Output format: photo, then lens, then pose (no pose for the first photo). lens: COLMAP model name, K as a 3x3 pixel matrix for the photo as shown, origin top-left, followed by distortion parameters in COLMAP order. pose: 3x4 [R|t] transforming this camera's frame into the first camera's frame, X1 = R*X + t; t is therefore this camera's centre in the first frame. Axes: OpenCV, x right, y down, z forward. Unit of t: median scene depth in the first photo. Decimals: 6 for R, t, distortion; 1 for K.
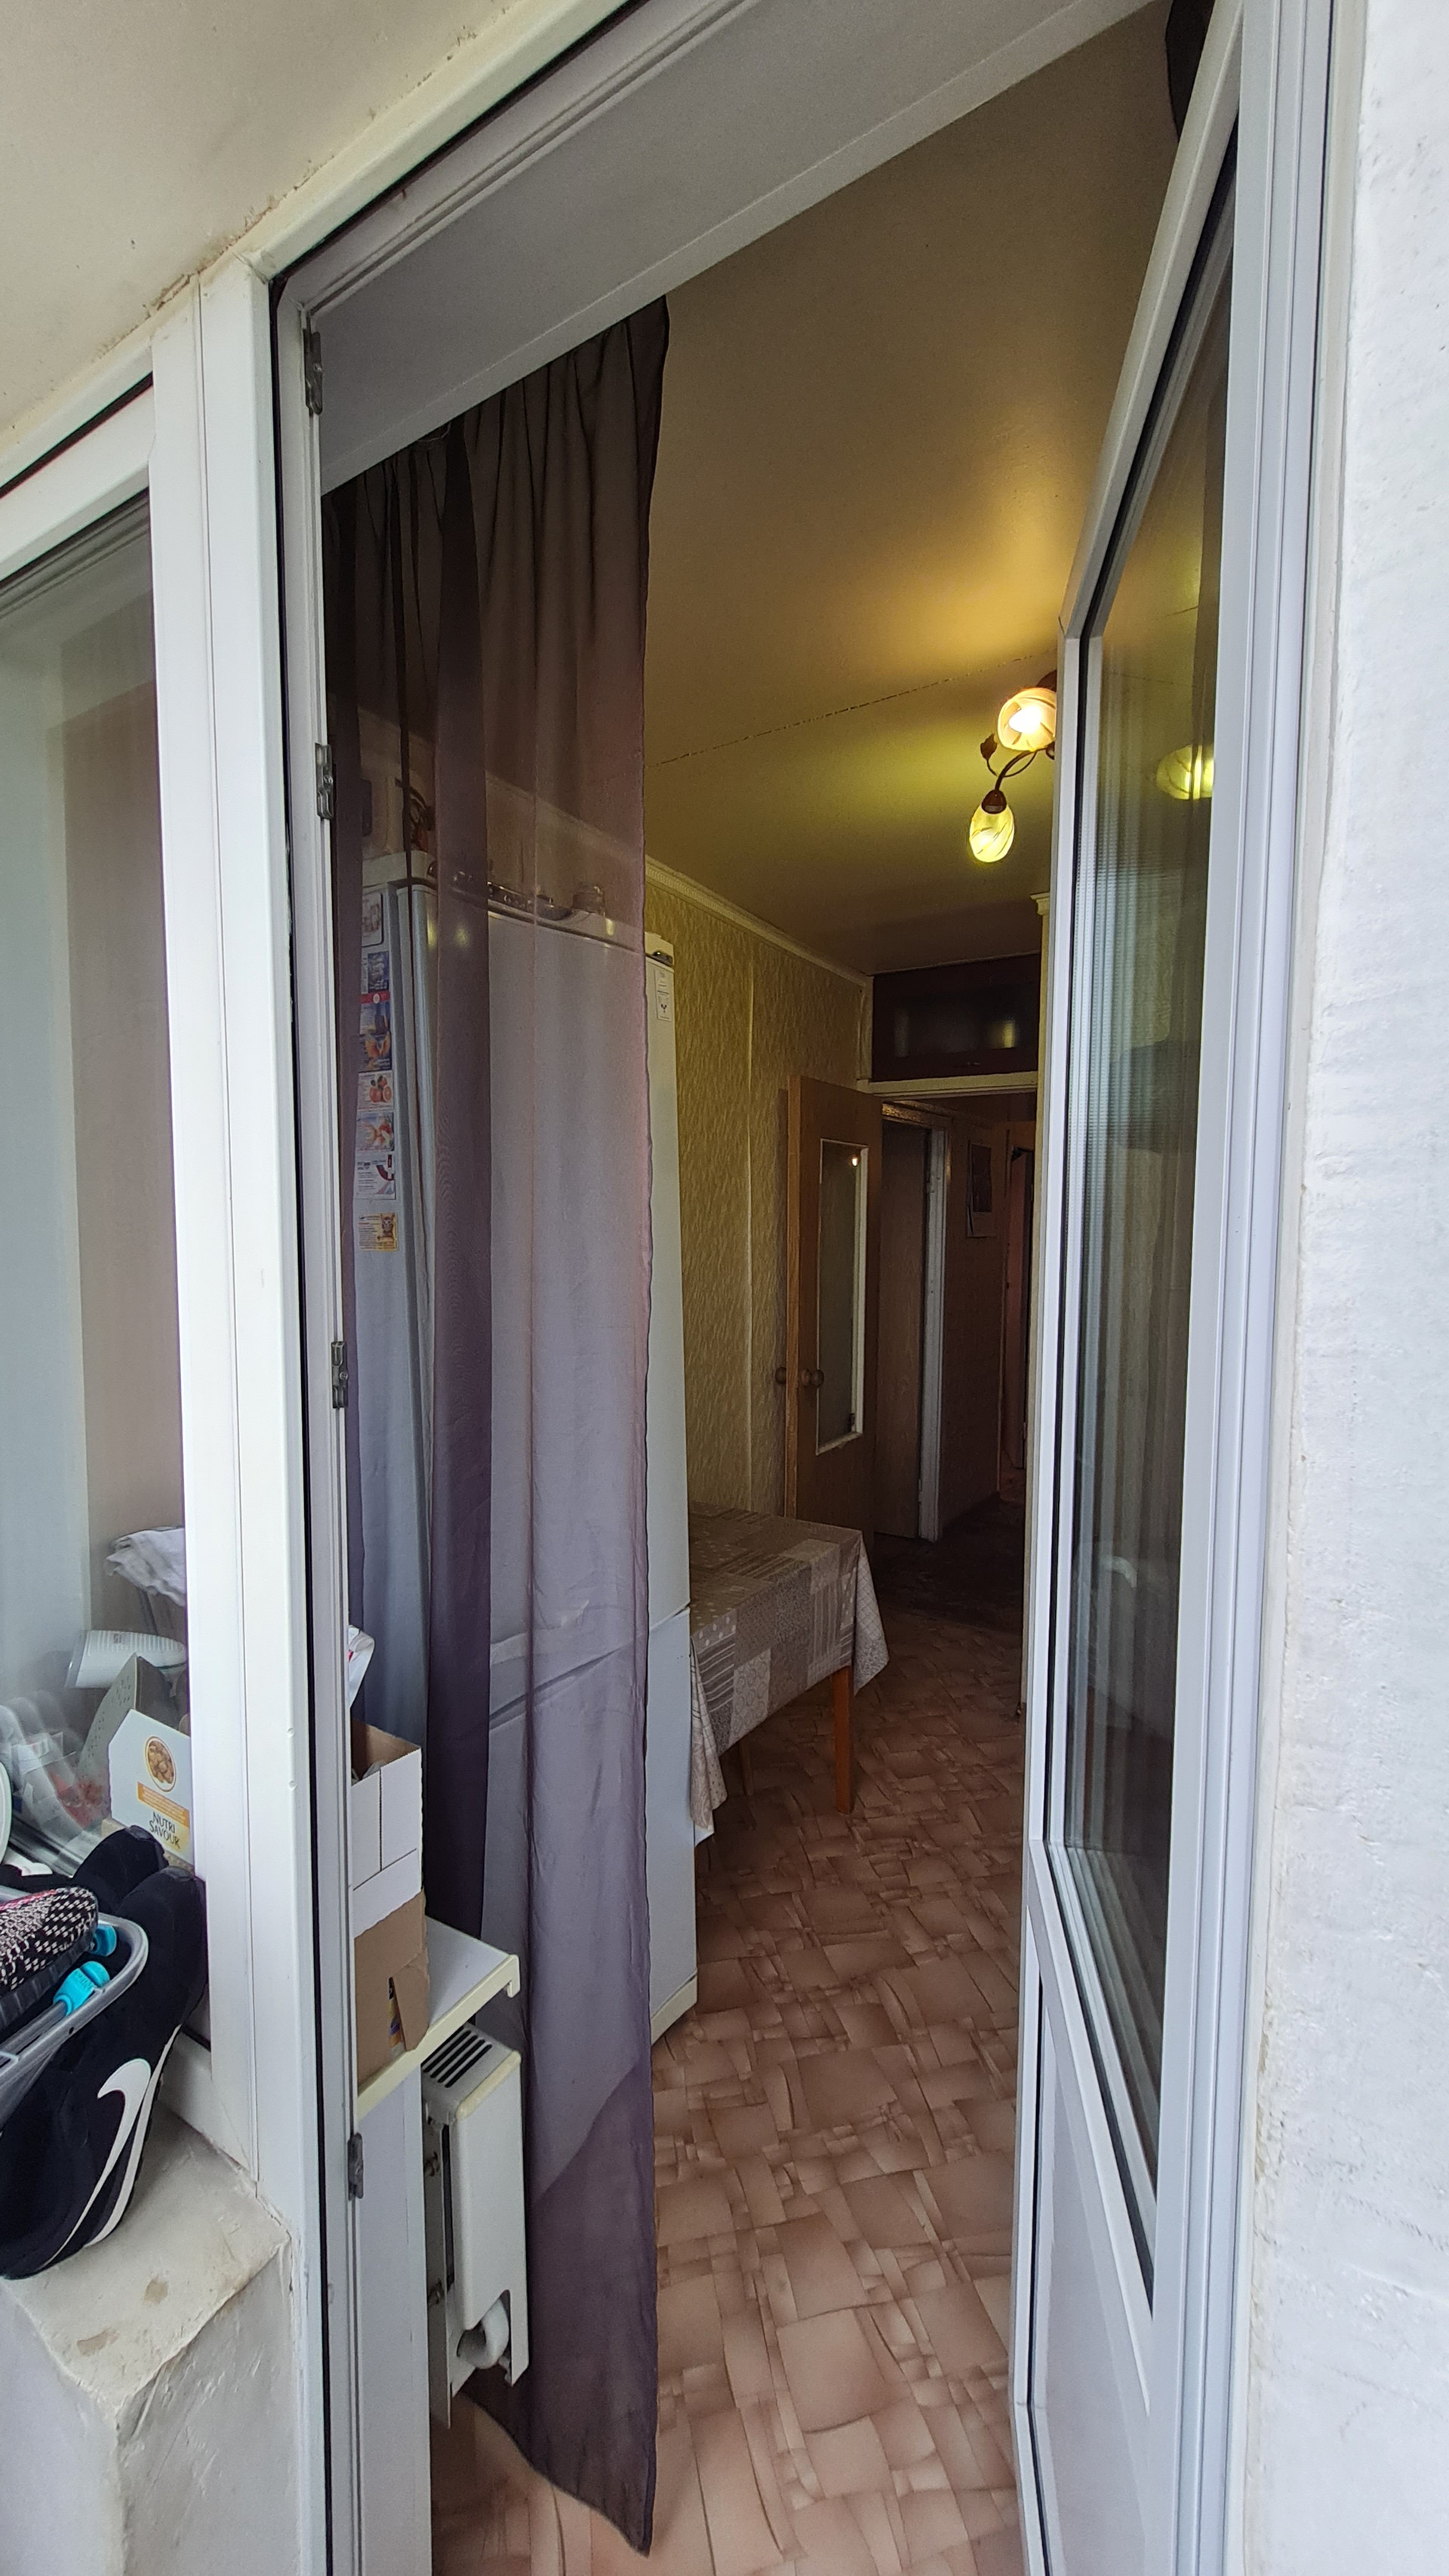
lens RADIAL K [[1010.3, 0, 734.7], [0, 1010.3, 1290.2], [0, 0, 1]] dist [0.009190, 0.000478]
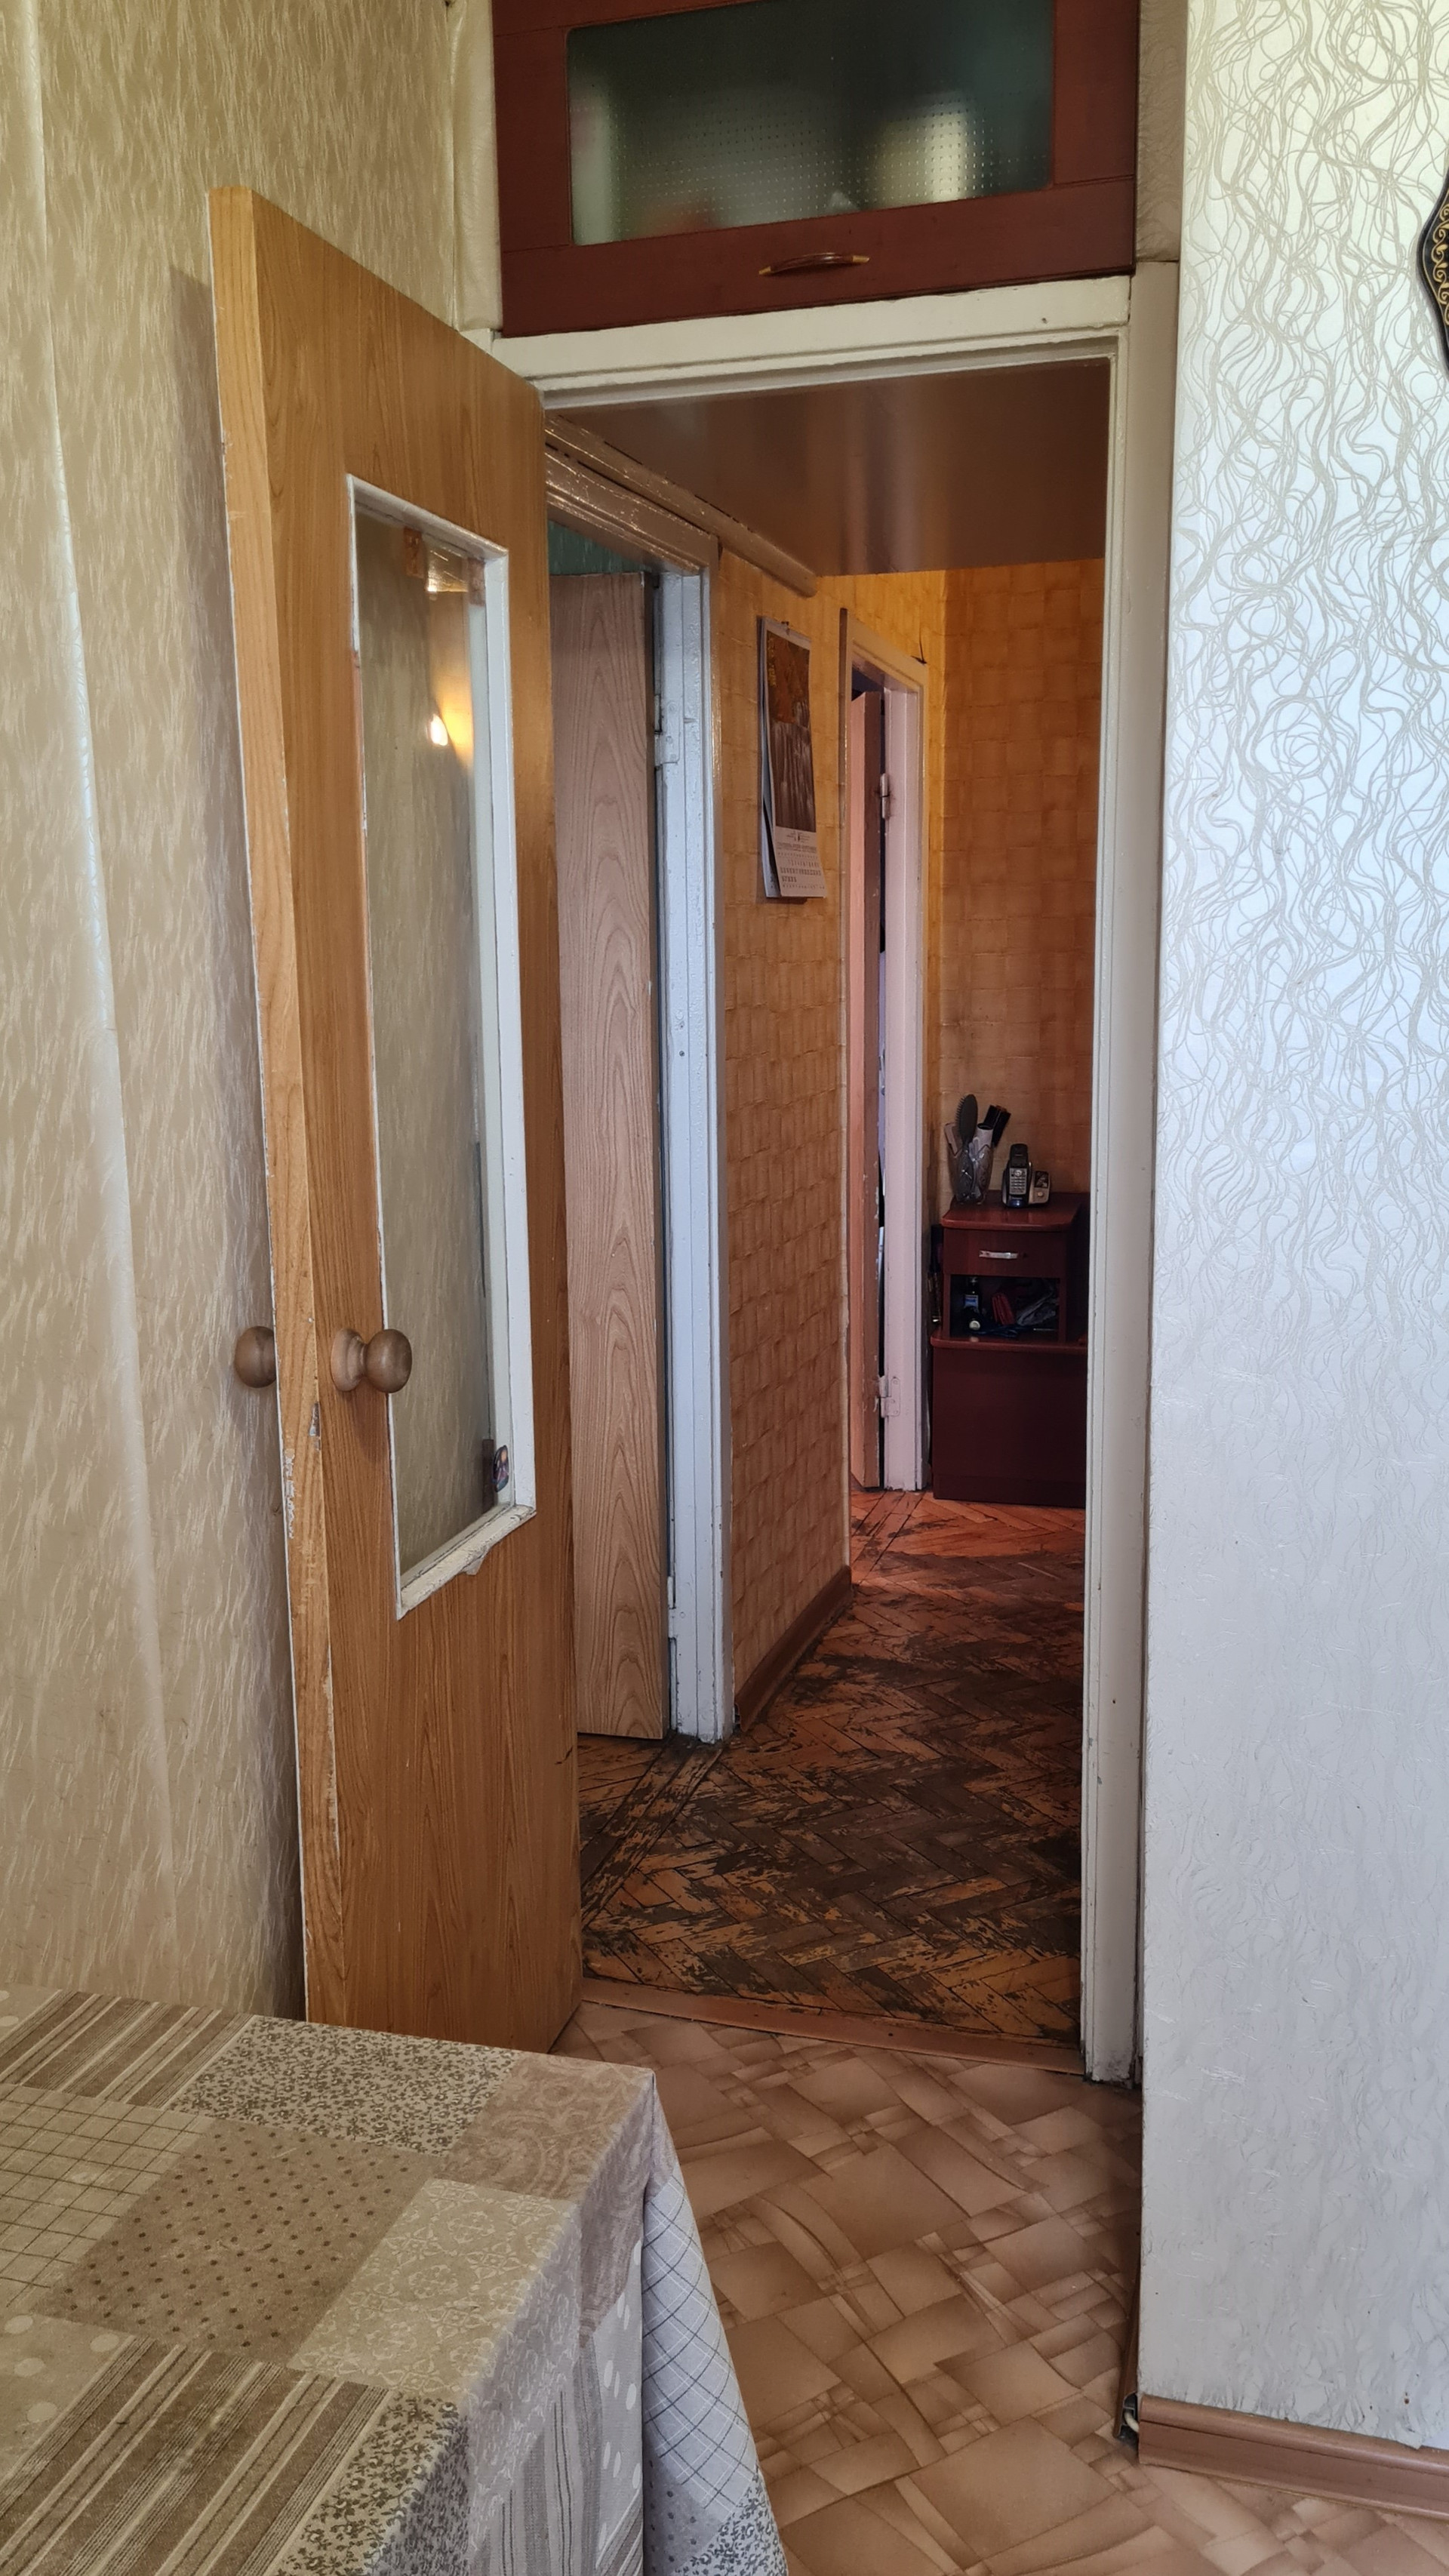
lens RADIAL K [[2120.5, 0, 723.8], [0, 2120.5, 1293.4], [0, 0, 1]] dist [0.035243, -0.011362]
pose [[0.964623, -0.068027, 0.254704, 0.022428], [0.042241, 0.993534, 0.105380, 0.010469], [-0.260226, -0.090893, 0.961260, 0.406943]]
